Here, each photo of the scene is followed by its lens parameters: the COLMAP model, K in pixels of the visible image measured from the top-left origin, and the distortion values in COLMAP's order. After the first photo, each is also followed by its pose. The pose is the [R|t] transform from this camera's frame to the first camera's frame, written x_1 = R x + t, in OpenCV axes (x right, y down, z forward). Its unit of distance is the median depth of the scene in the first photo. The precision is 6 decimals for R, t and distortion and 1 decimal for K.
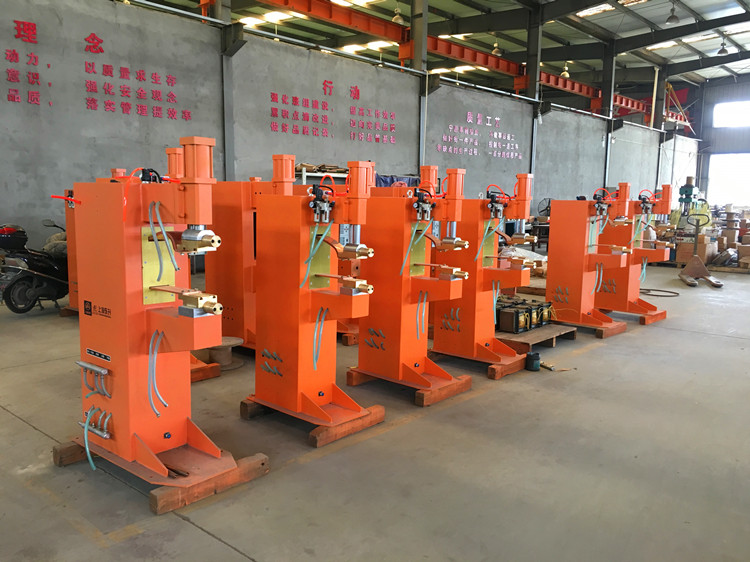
lens RADIAL K [[635.1, 0, 374.0], [0, 635.1, 279.6], [0, 0, 1]] dist [0.072930, -0.092949]
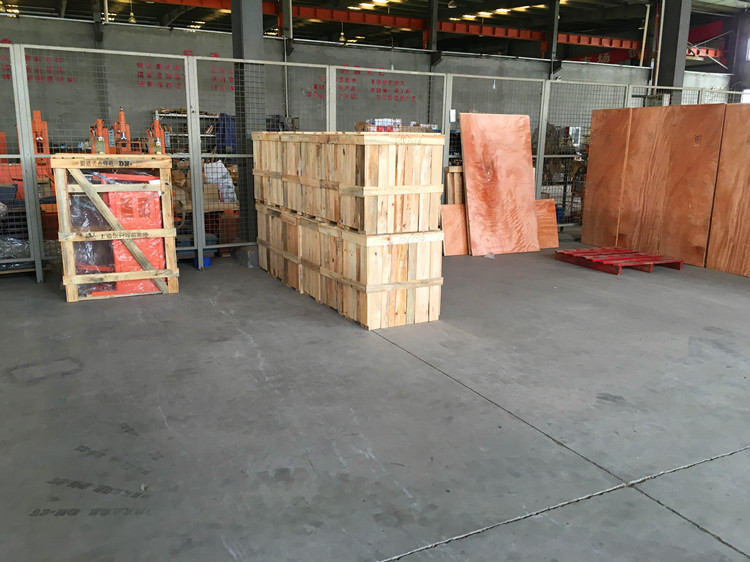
lens RADIAL K [[635.1, 0, 375.7], [0, 635.1, 280.2], [0, 0, 1]] dist [0.072930, -0.092949]
pose [[0.934685, 0.069160, -0.348683, 0.599500], [-0.041422, 0.995399, 0.086396, 0.048790], [0.353054, -0.066310, 0.933250, -0.184252]]
